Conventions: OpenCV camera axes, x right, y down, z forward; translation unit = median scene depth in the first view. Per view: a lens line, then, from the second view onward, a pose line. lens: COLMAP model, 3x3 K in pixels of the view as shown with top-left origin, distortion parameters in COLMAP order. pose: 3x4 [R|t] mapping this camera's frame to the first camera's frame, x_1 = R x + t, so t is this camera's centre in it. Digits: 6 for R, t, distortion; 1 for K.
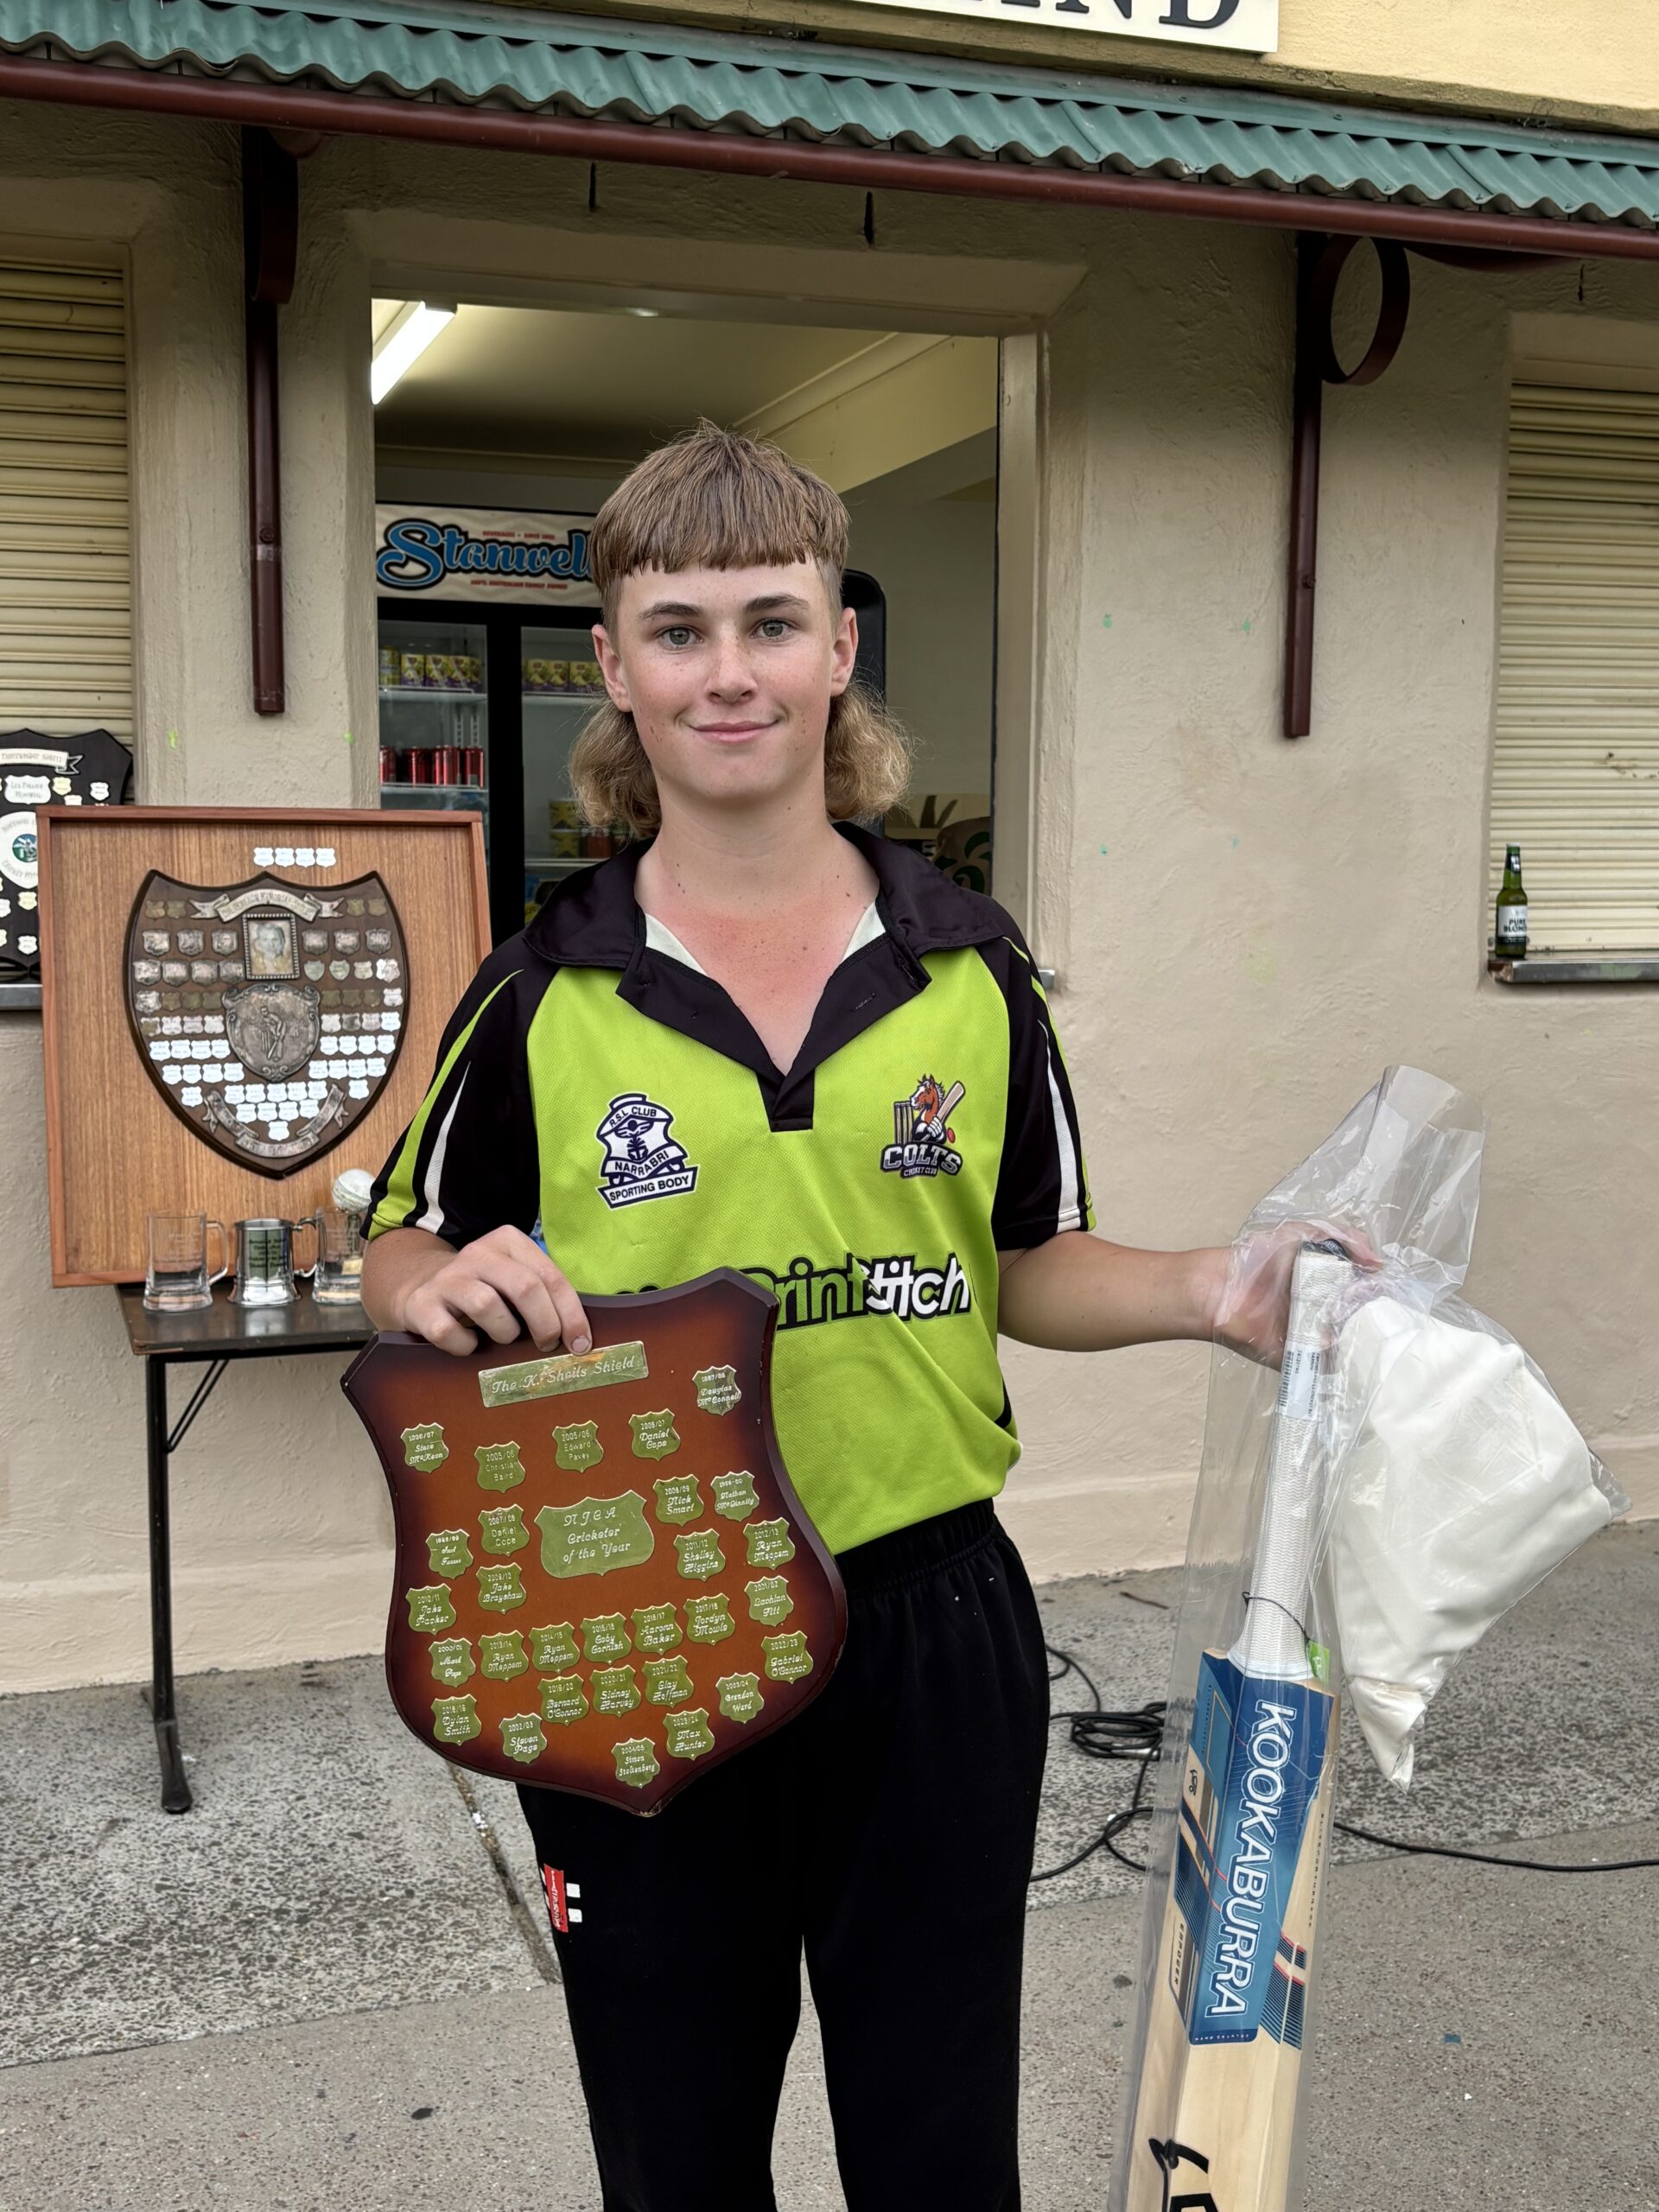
lens RADIAL K [[2371.3, 0, 853.5], [0, 2371.3, 1112.9], [0, 0, 1]] dist [0.010974, 0.000000]
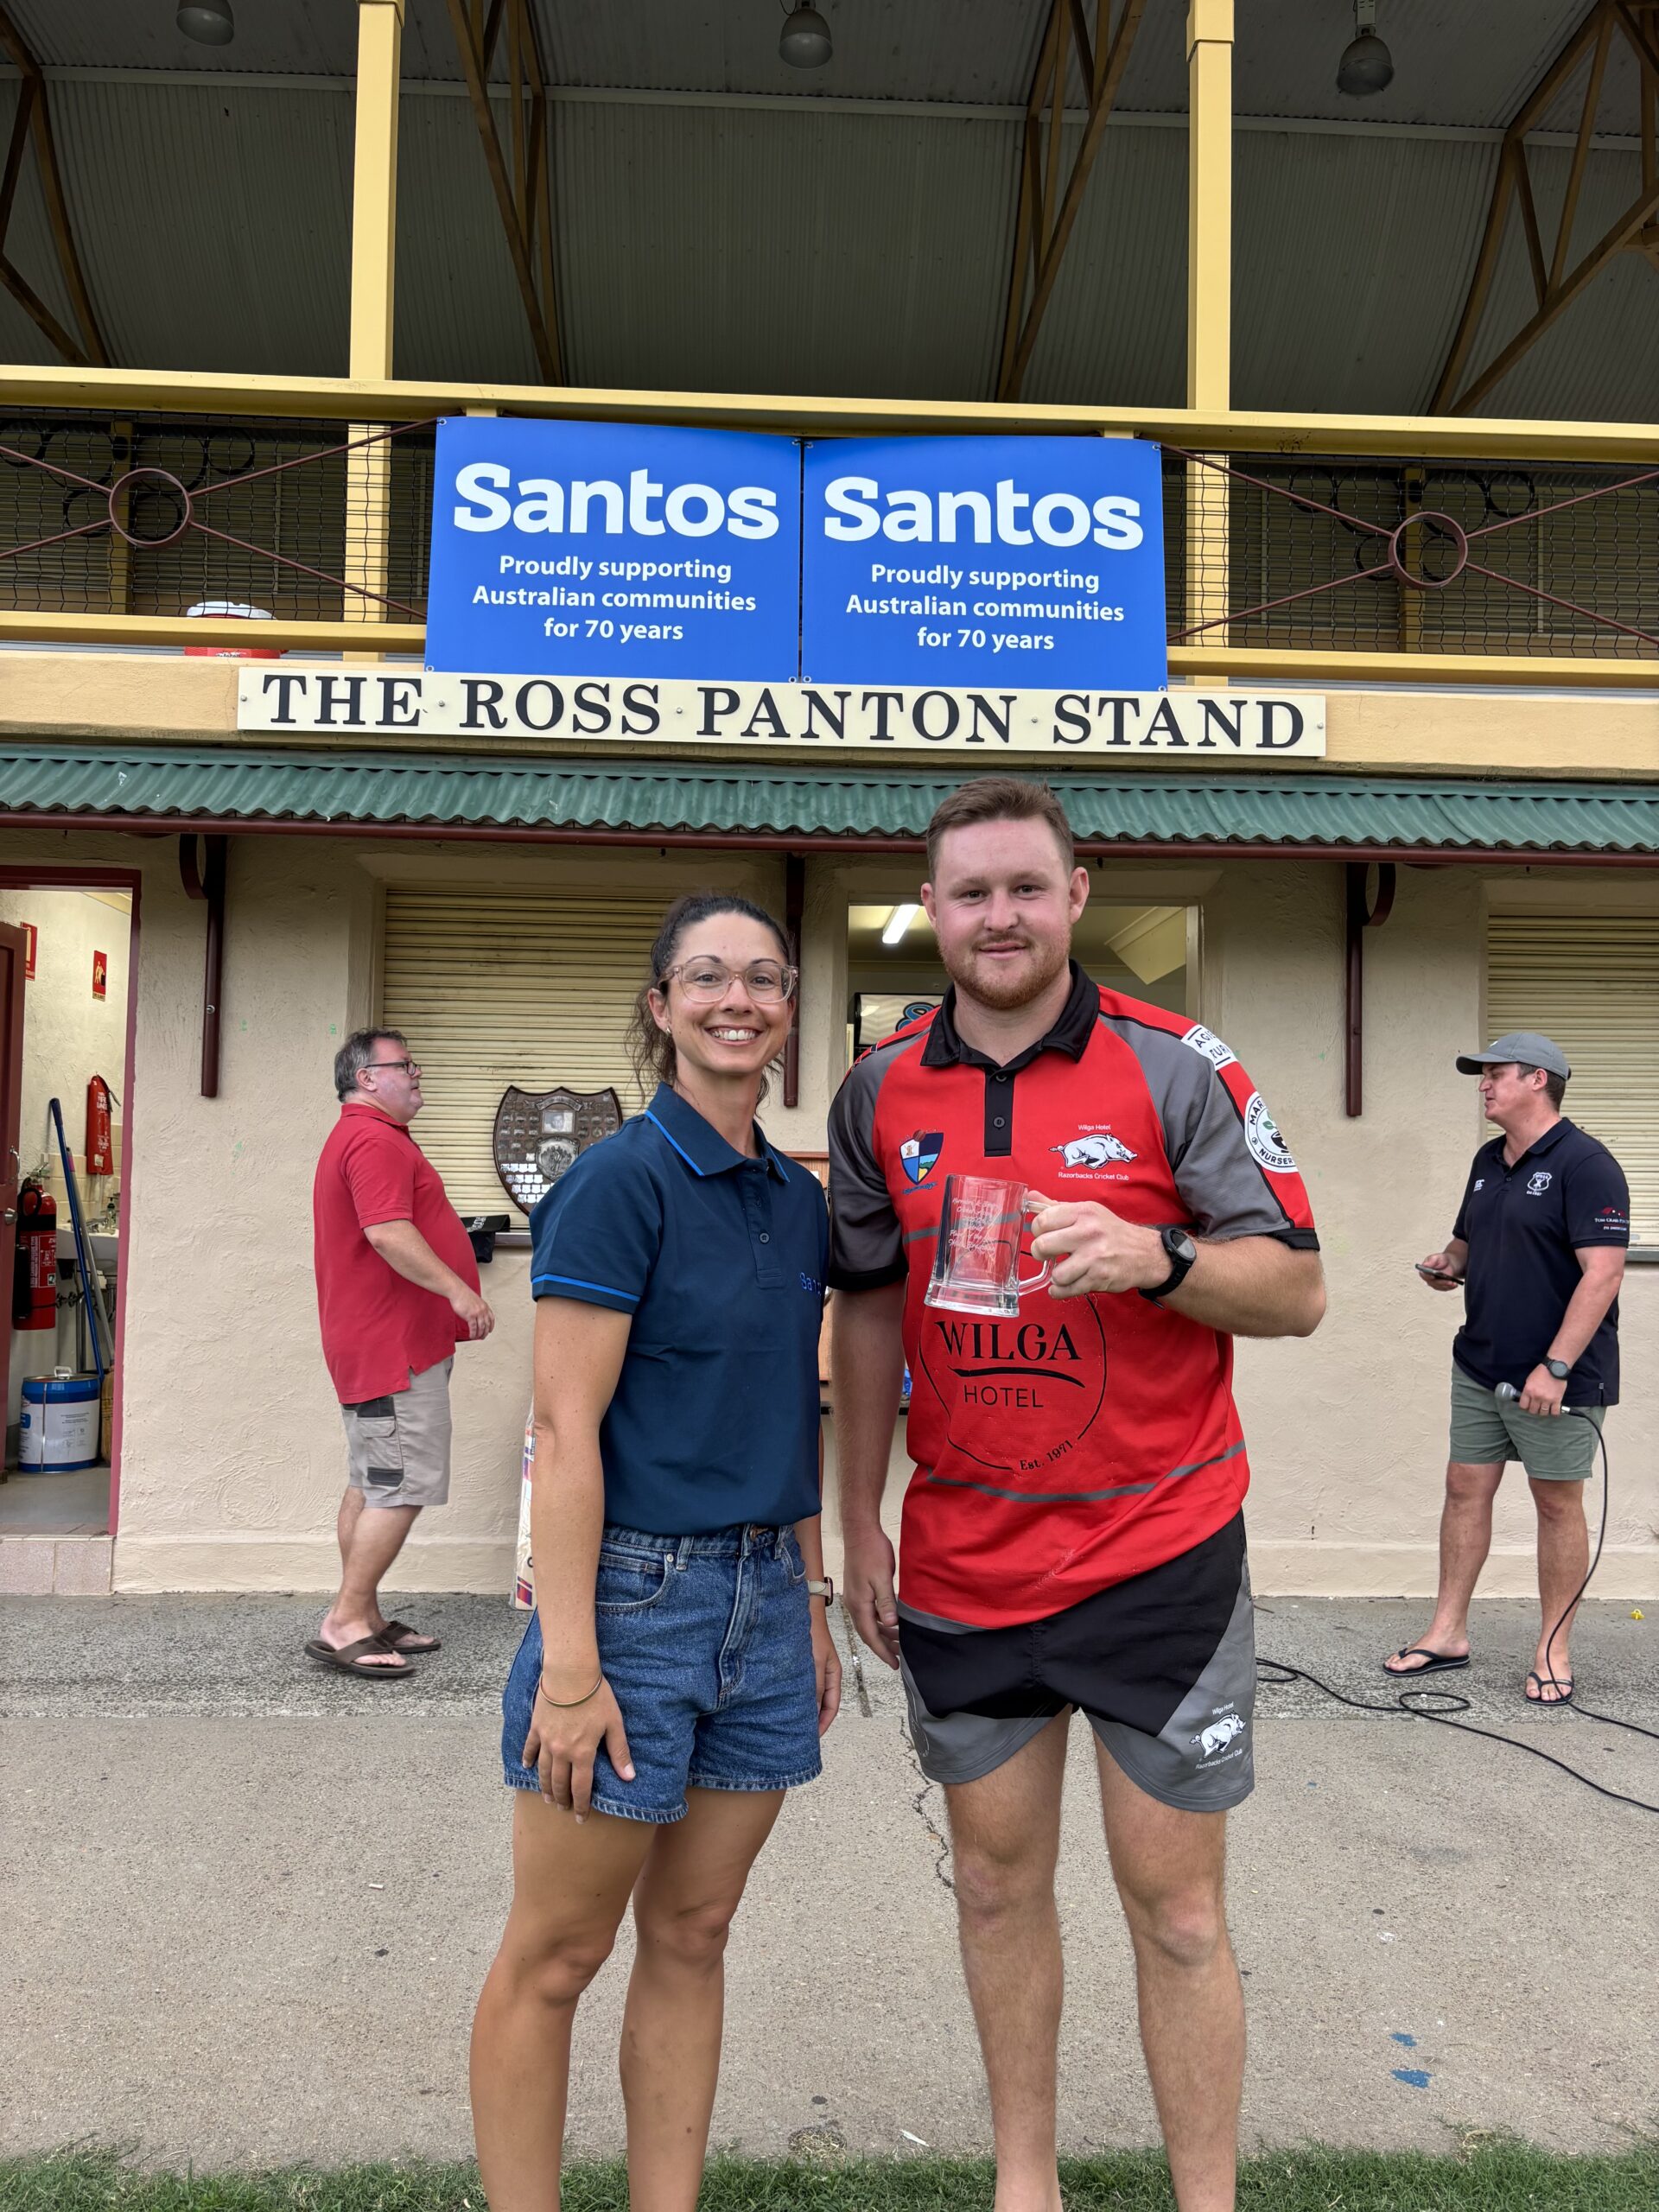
lens RADIAL K [[1670.7, 0, 822.2], [0, 1670.7, 1123.0], [0, 0, 1]] dist [-0.004182, 0.001475]
pose [[0.955890, -0.004349, -0.293694, 0.182379], [-0.042767, 0.987174, -0.153814, 0.059278], [0.290596, 0.159590, 0.943443, -0.311330]]
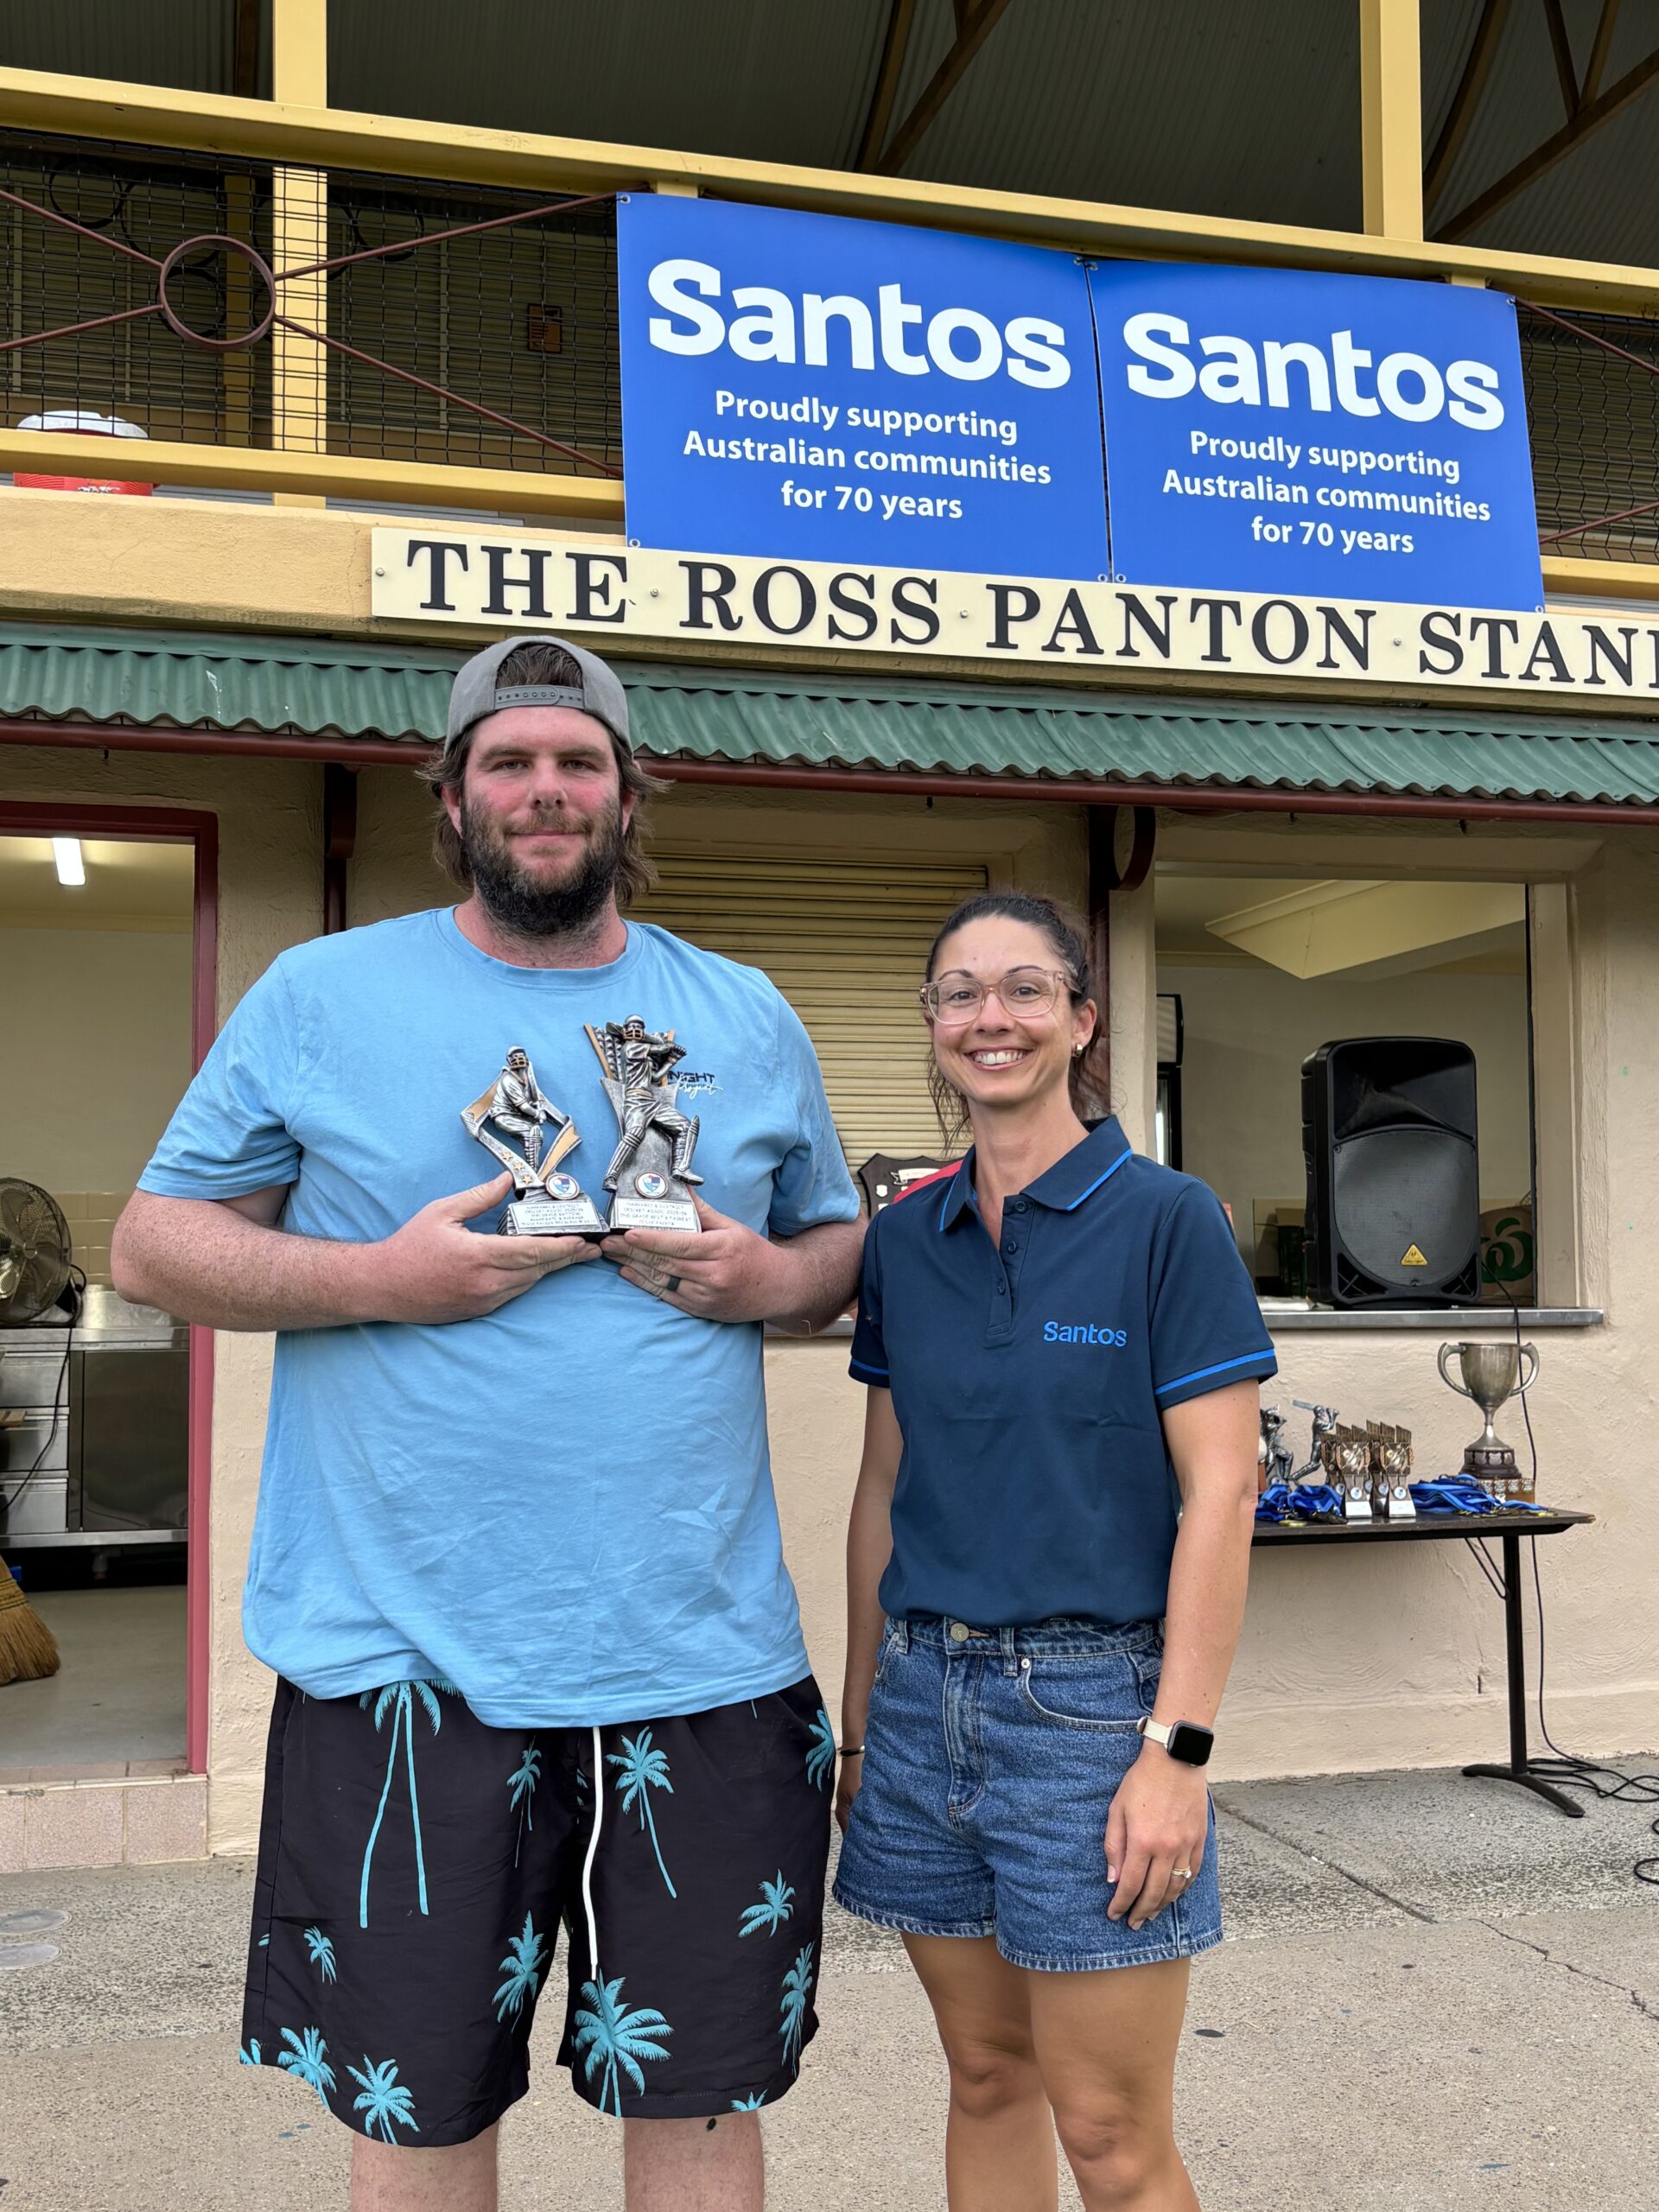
lens RADIAL K [[2371.3, 0, 811.7], [0, 2371.3, 1159.2], [0, 0, 1]] dist [0.010974, 0.000000]
pose [[0.997103, -0.017147, -0.074109, -0.291164], [0.005080, 0.987096, -0.160046, 0.079049], [0.075897, 0.159206, 0.984324, -0.478320]]
